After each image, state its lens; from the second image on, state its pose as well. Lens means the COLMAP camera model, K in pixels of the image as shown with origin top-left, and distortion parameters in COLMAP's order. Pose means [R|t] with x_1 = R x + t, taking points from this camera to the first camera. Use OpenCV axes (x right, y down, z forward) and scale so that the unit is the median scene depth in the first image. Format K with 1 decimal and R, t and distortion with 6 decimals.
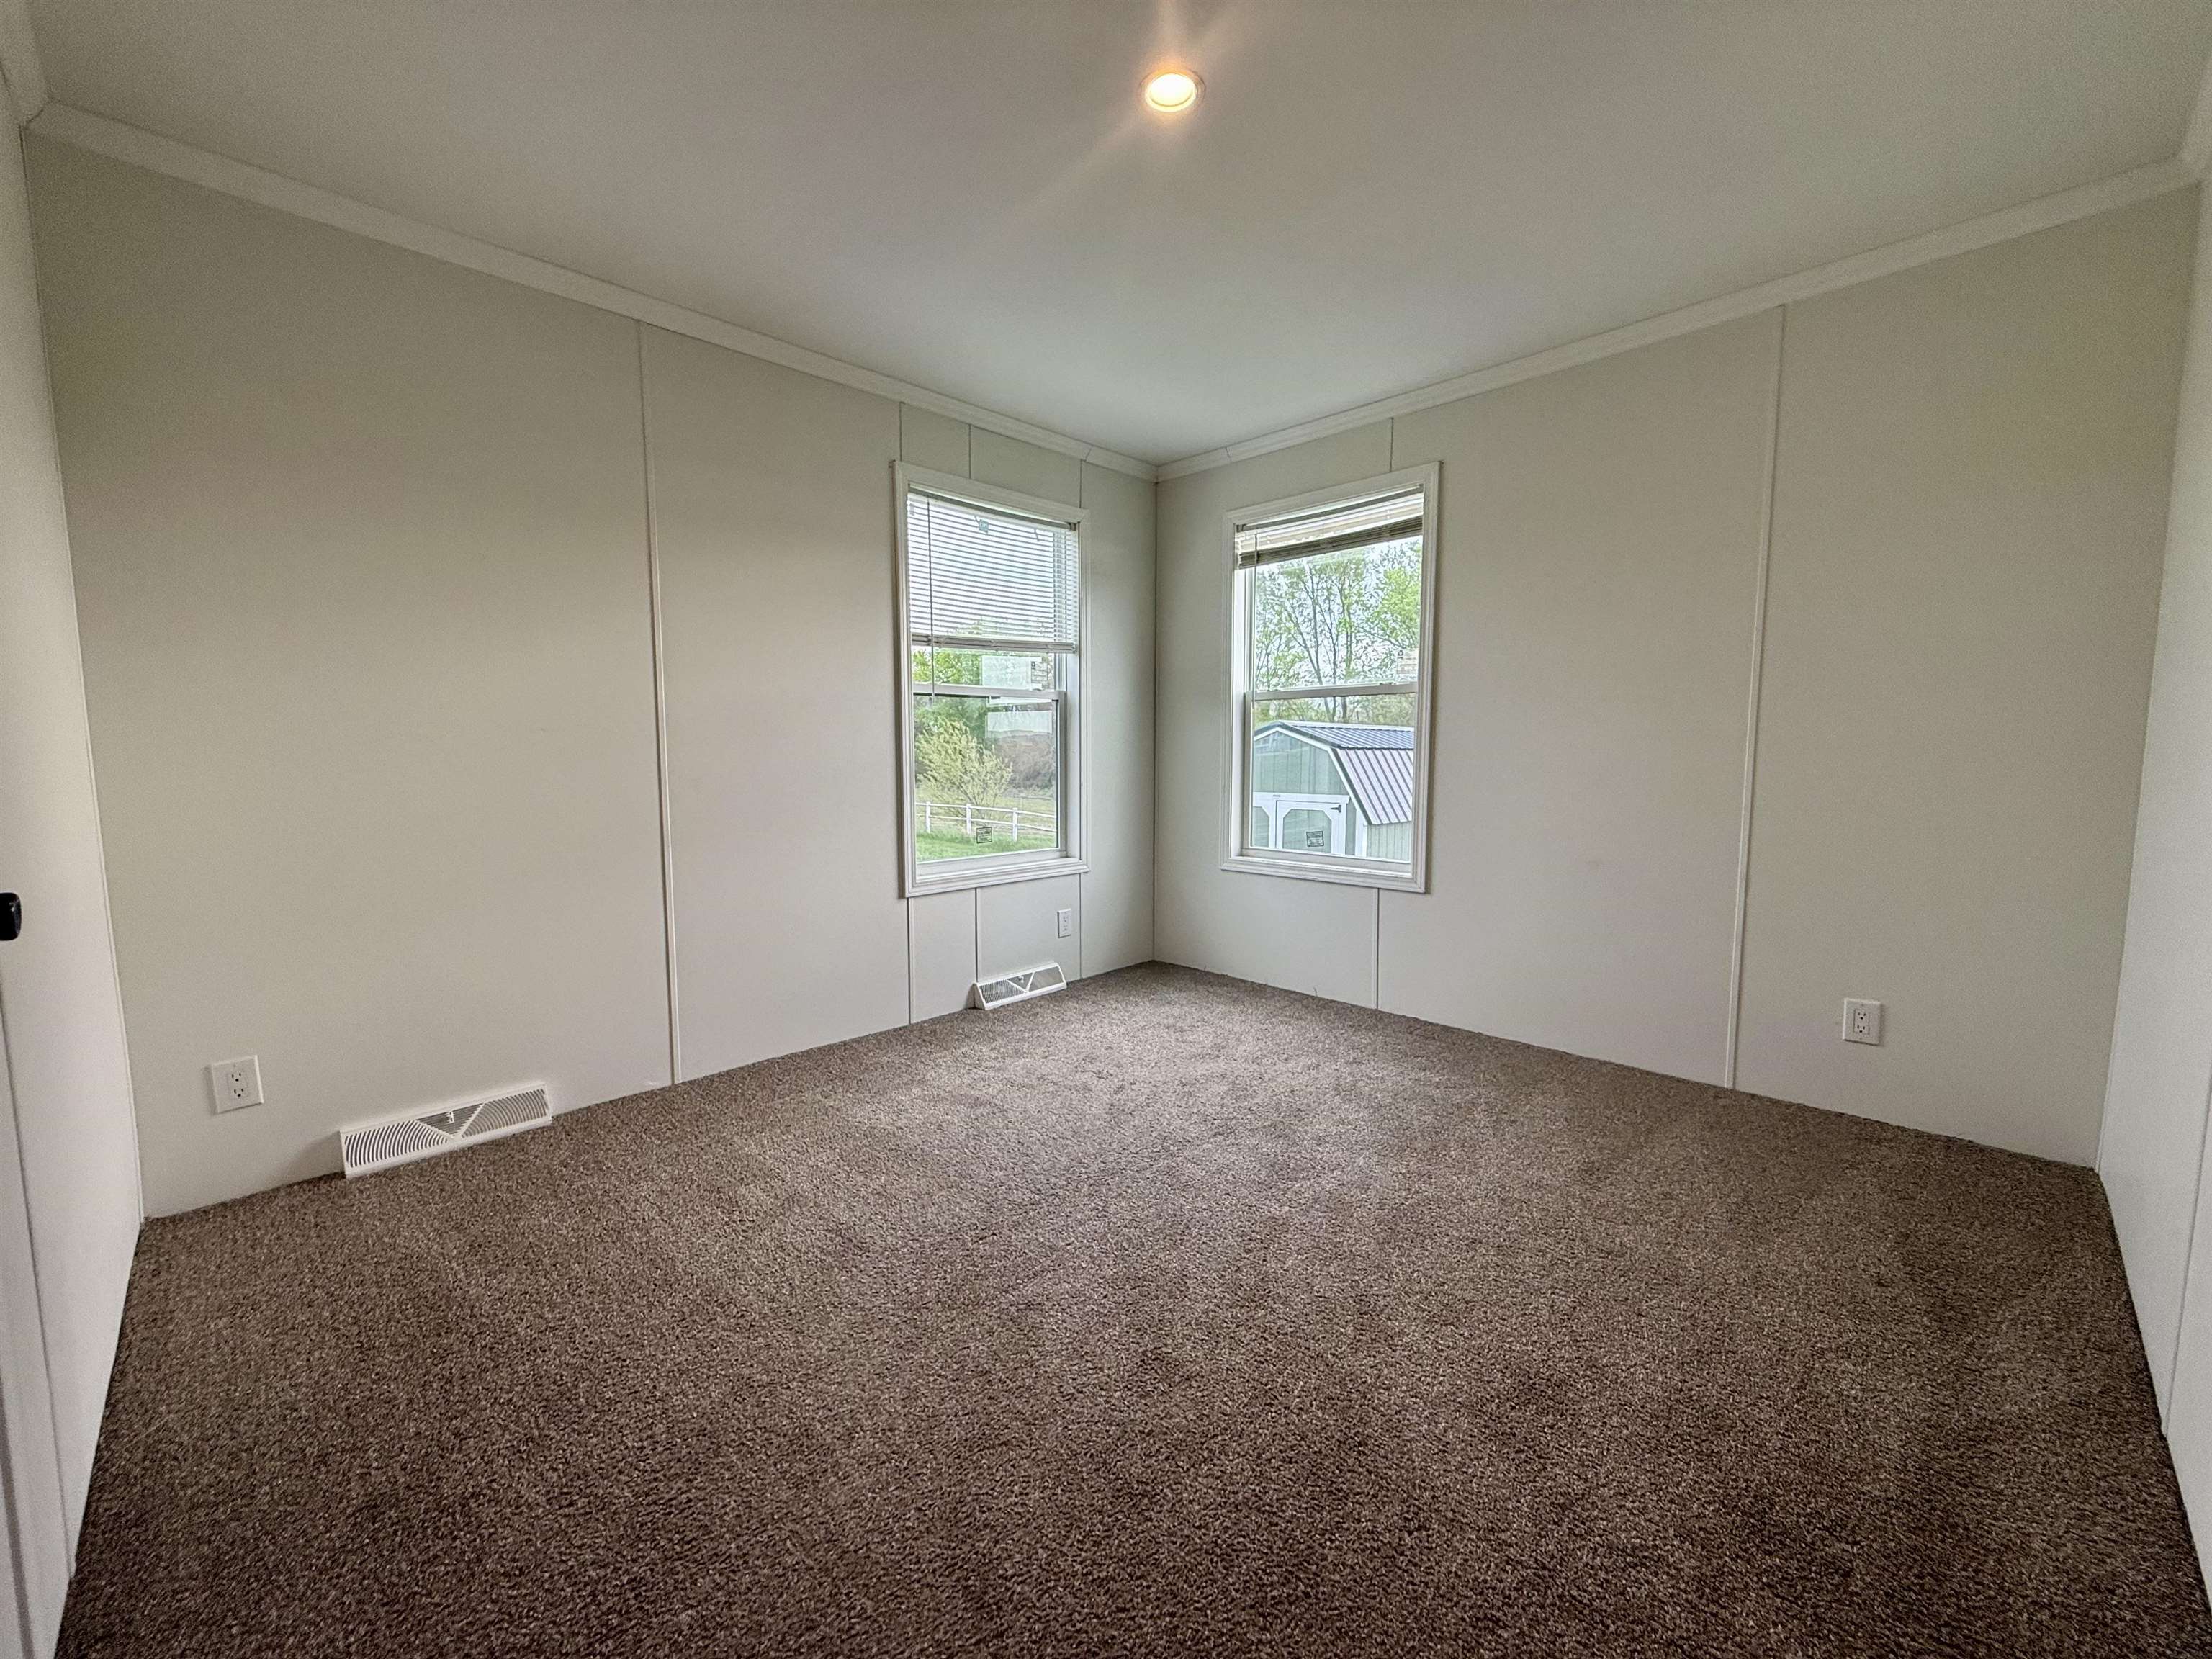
lens RADIAL K [[873.4, 0, 1102.0], [0, 873.4, 826.2], [0, 0, 1]] dist [0.003761, -0.000311]
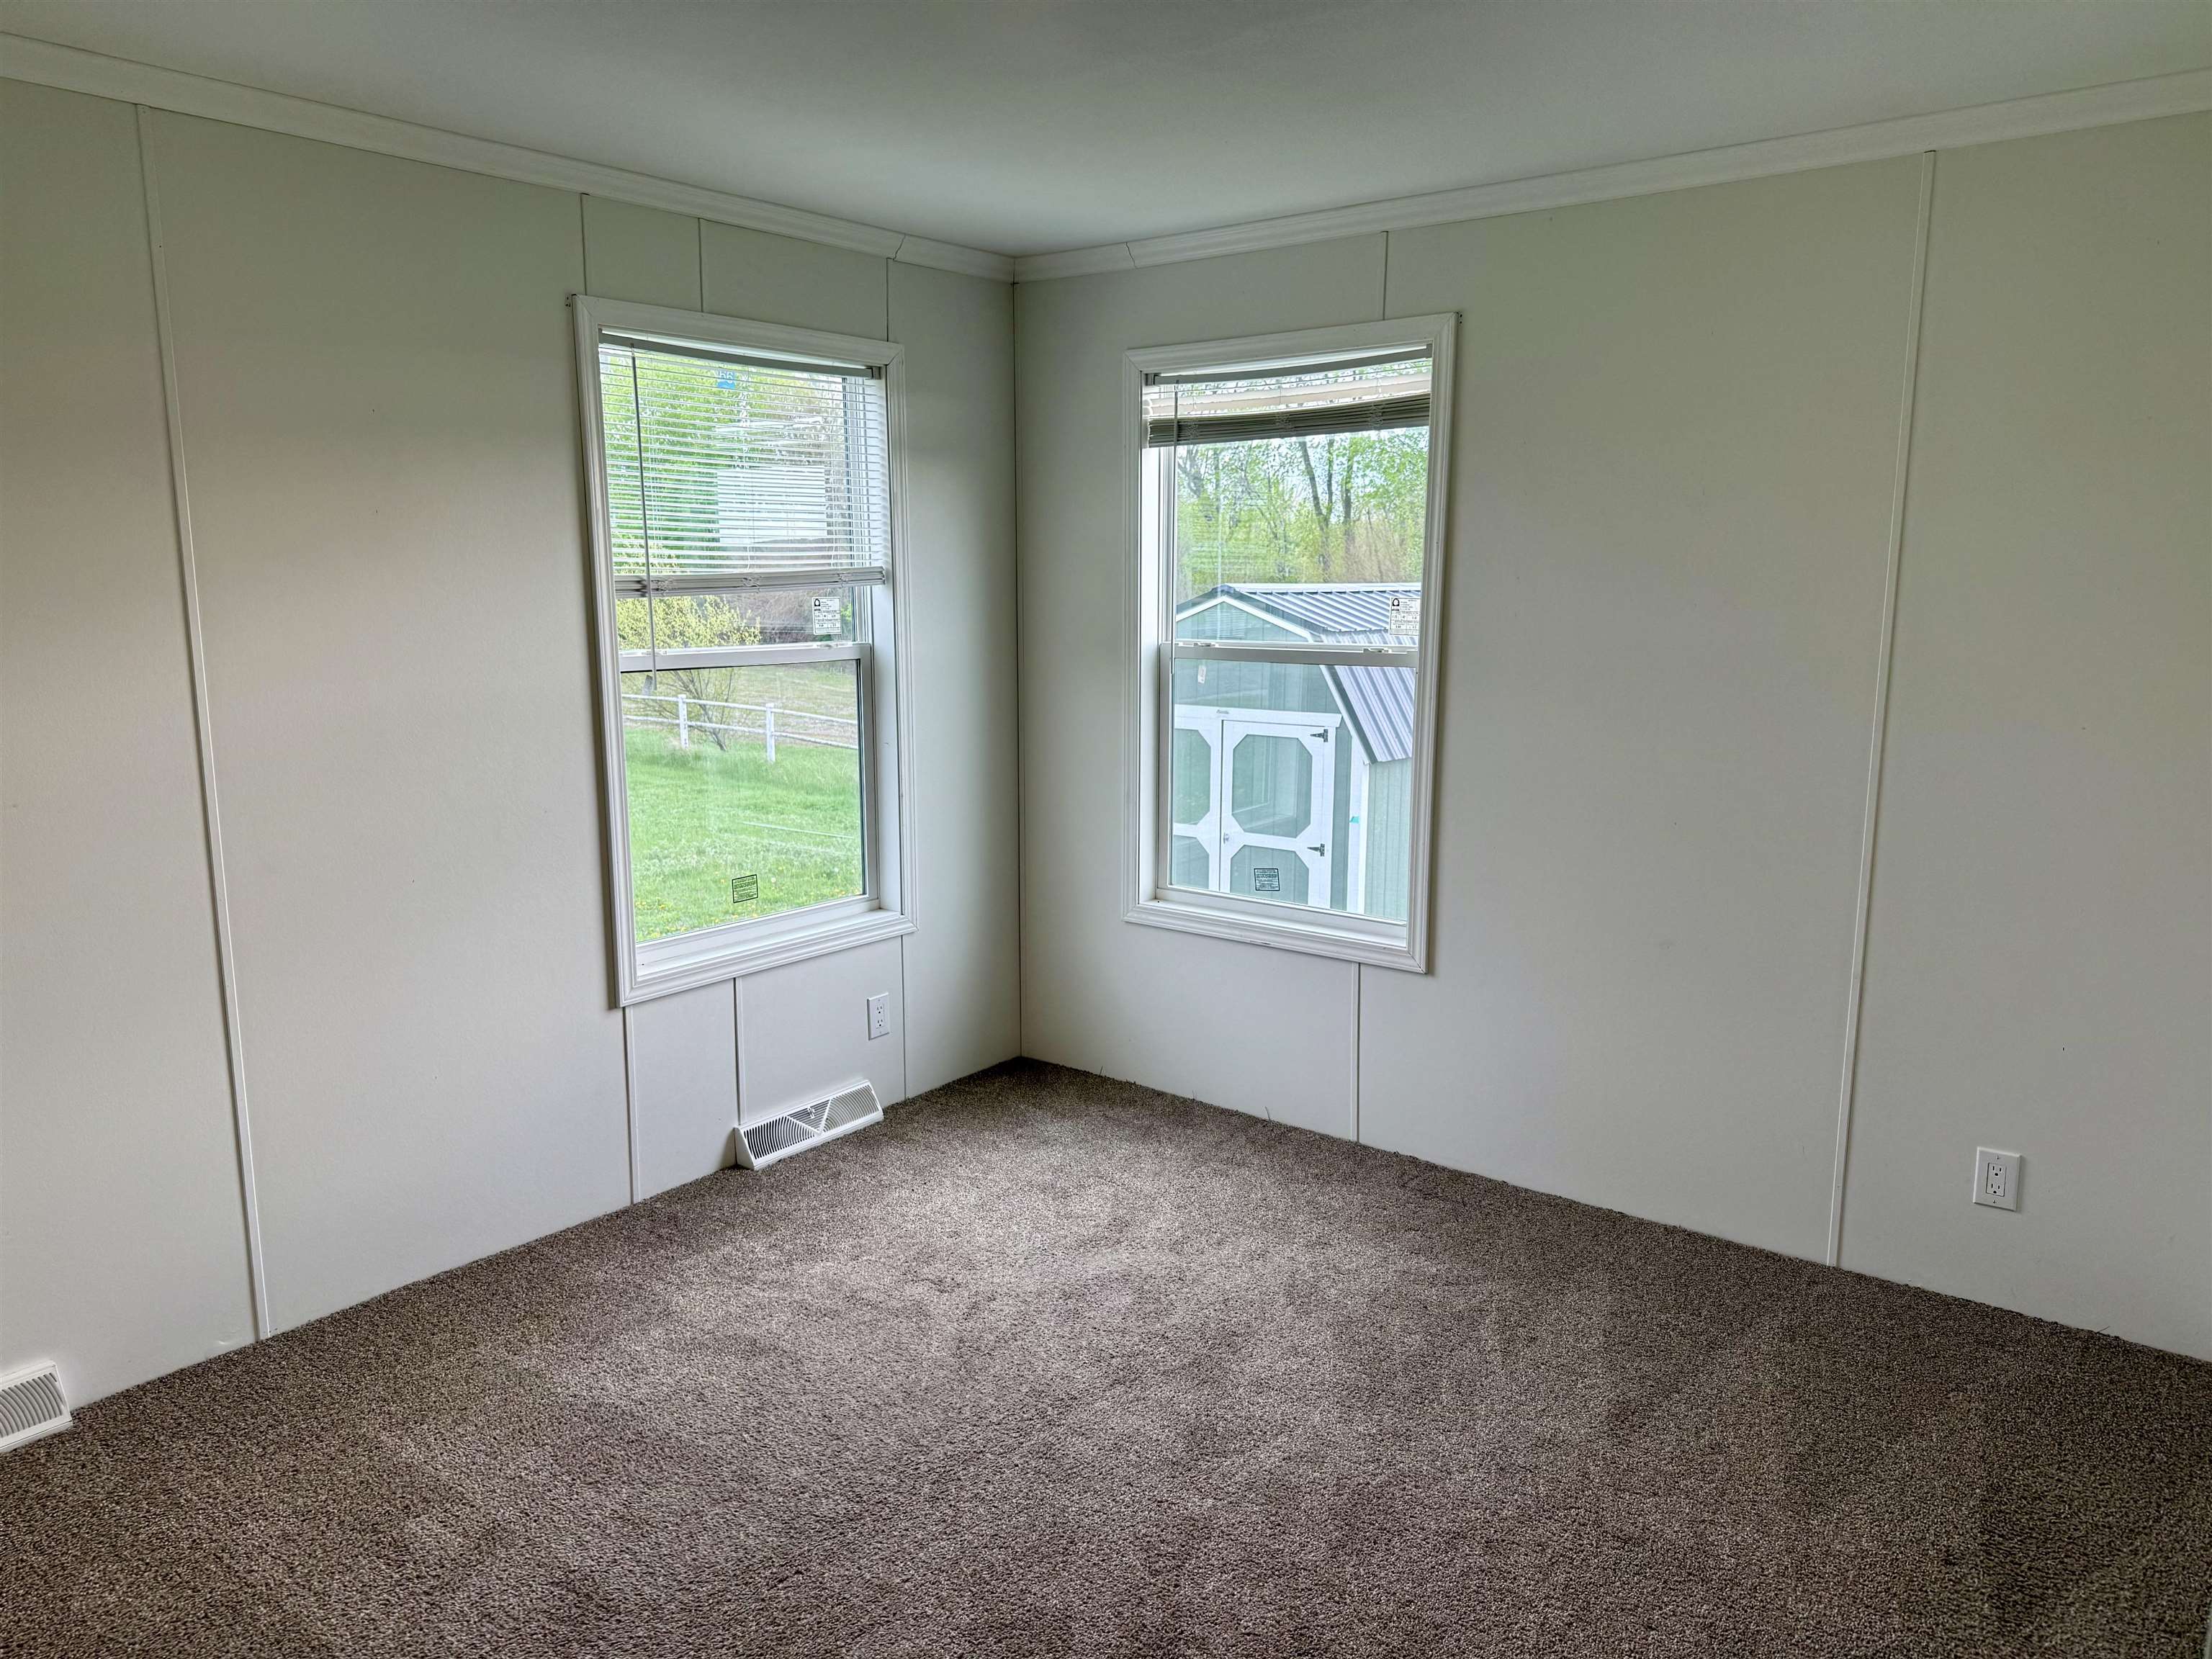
lens RADIAL K [[1553.4, 0, 1106.0], [0, 1553.4, 835.8], [0, 0, 1]] dist [0.047459, -0.051464]
pose [[0.993115, -0.018342, 0.115698, -0.008044], [0.008268, 0.996178, 0.086959, -0.144381], [-0.116851, -0.085403, 0.989471, -0.141760]]
